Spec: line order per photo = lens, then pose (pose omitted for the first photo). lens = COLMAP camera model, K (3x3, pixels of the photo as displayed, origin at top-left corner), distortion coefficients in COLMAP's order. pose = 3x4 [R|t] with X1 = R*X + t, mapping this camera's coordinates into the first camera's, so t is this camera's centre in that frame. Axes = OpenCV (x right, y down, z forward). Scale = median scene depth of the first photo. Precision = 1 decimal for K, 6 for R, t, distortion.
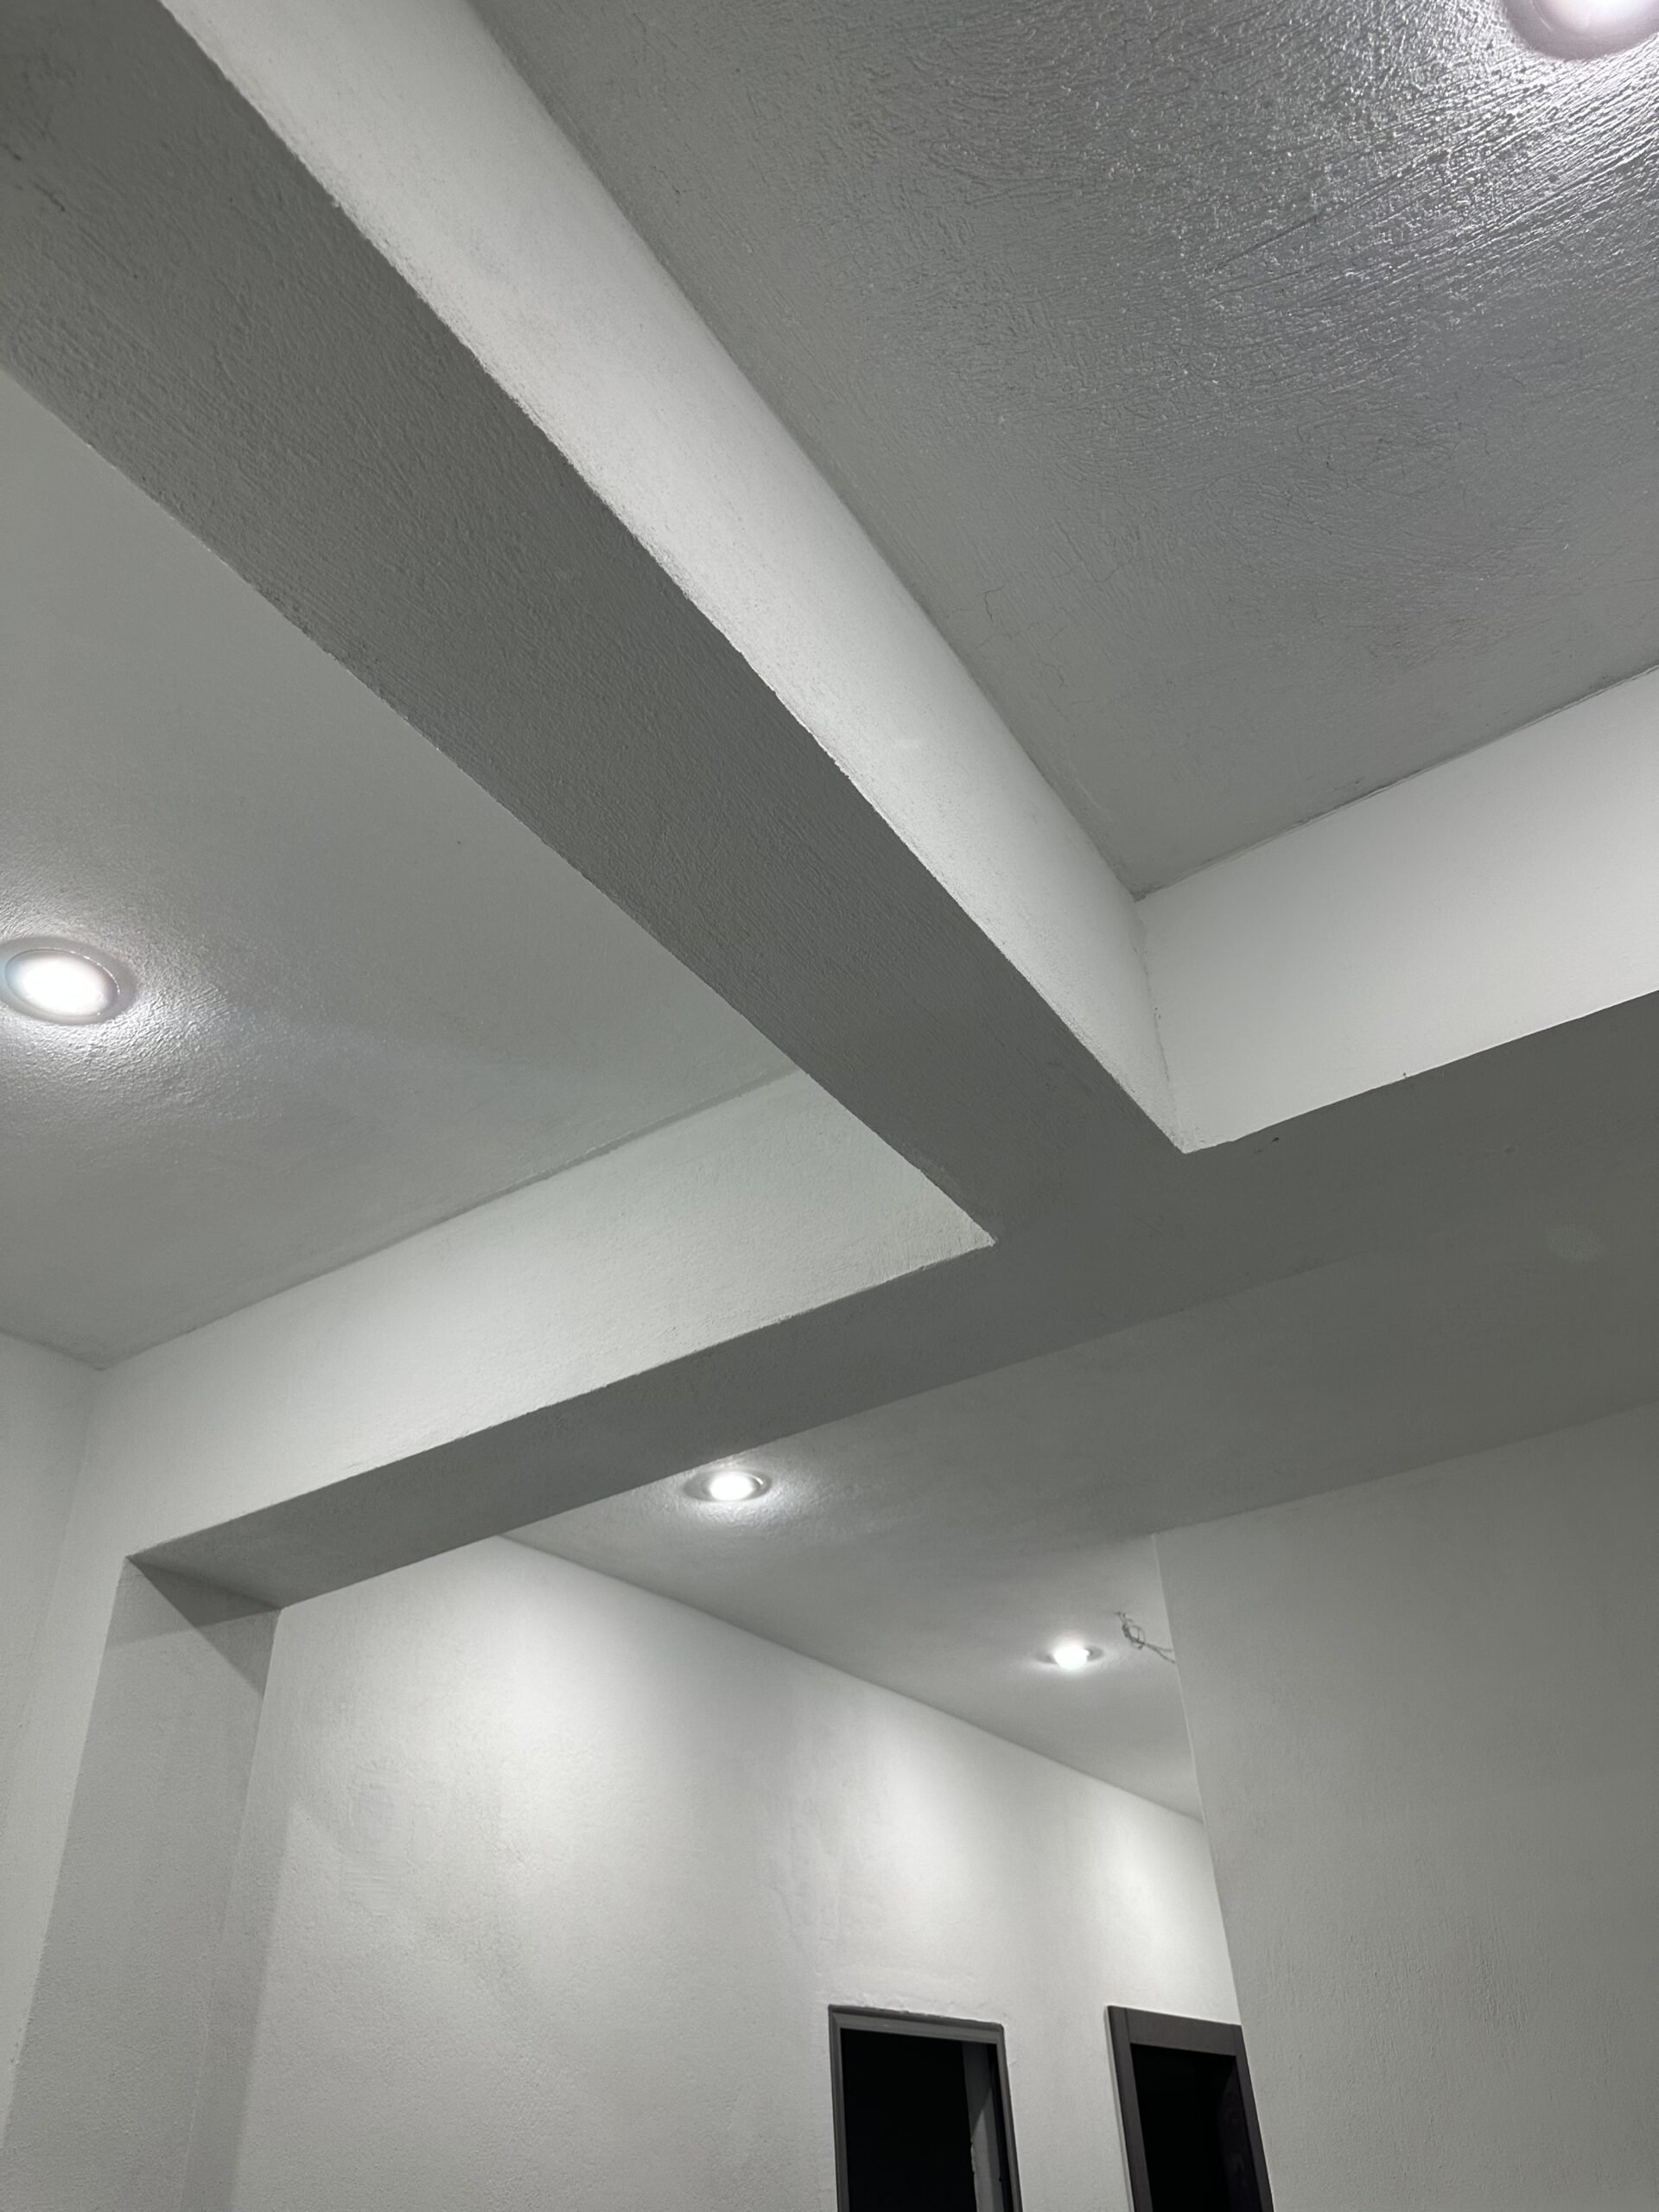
lens RADIAL K [[1593.8, 0, 829.5], [0, 1593.8, 1106.0], [0, 0, 1]] dist [-0.008657, -0.007458]
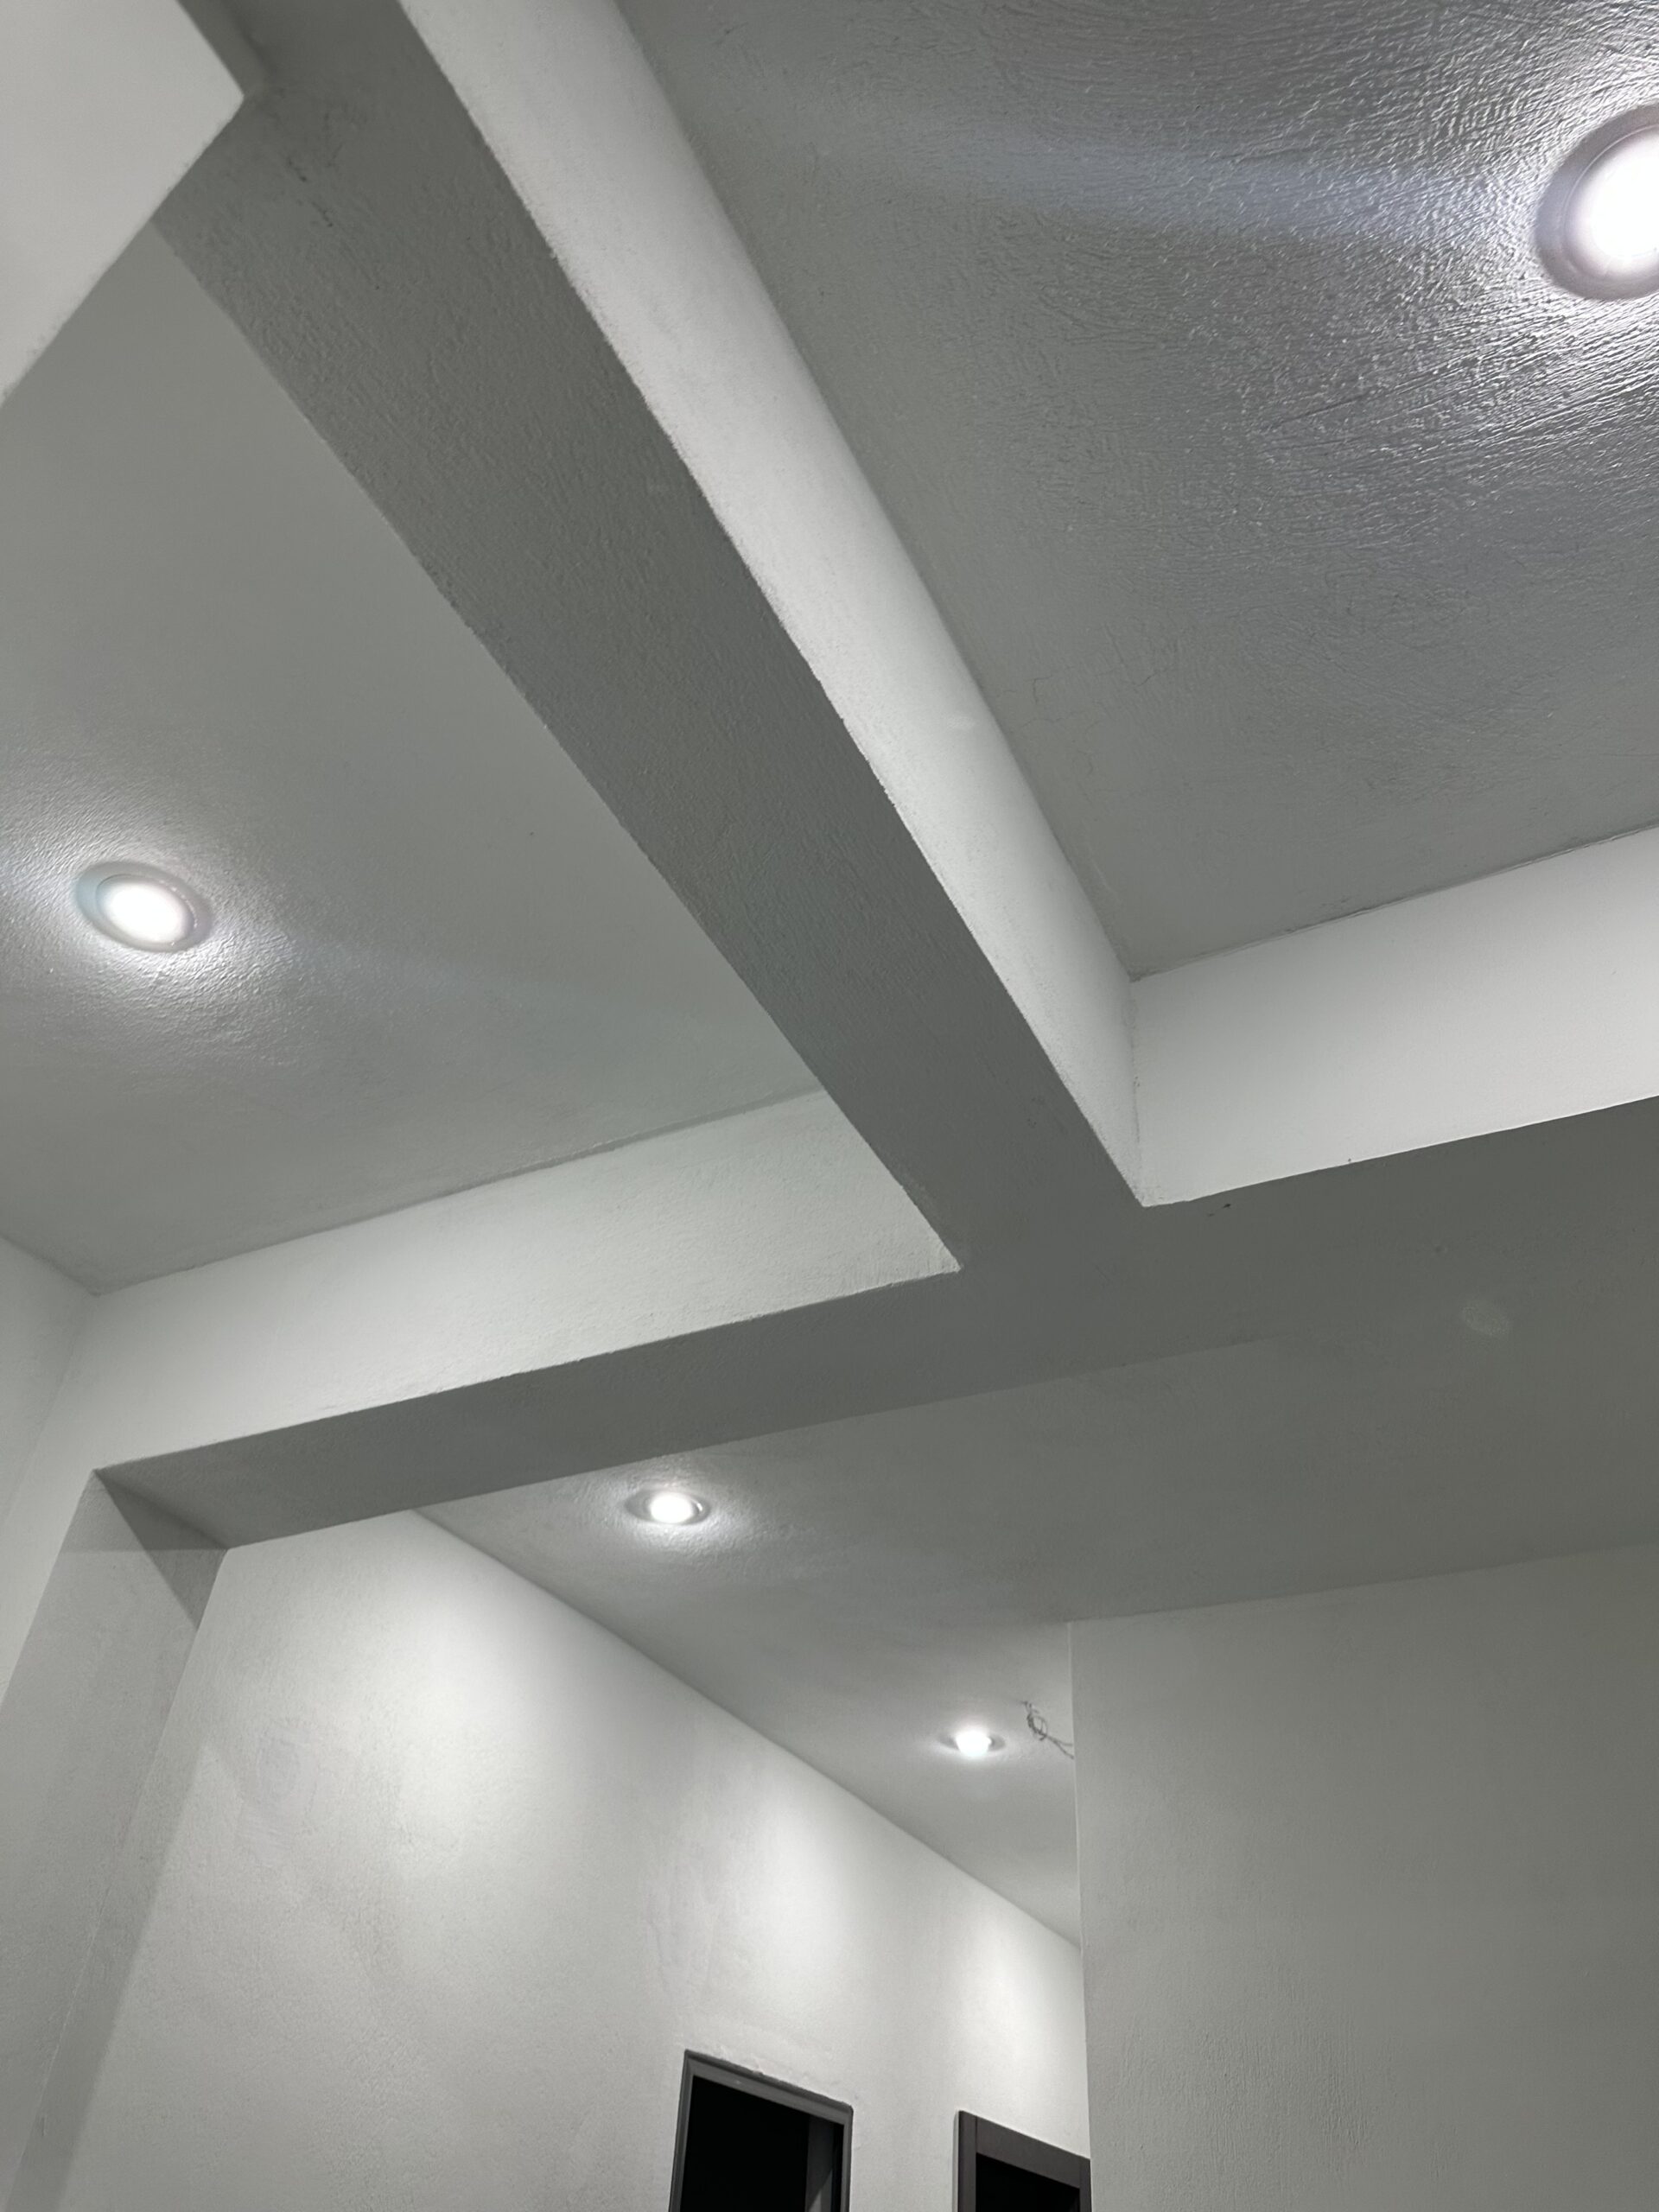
lens RADIAL K [[1593.8, 0, 829.5], [0, 1593.8, 1106.0], [0, 0, 1]] dist [-0.008657, -0.007458]
pose [[0.988947, 0.148247, 0.002725, -0.003835], [-0.147747, 0.986824, -0.065943, 0.064446], [-0.012465, 0.064812, 0.997820, -0.091504]]
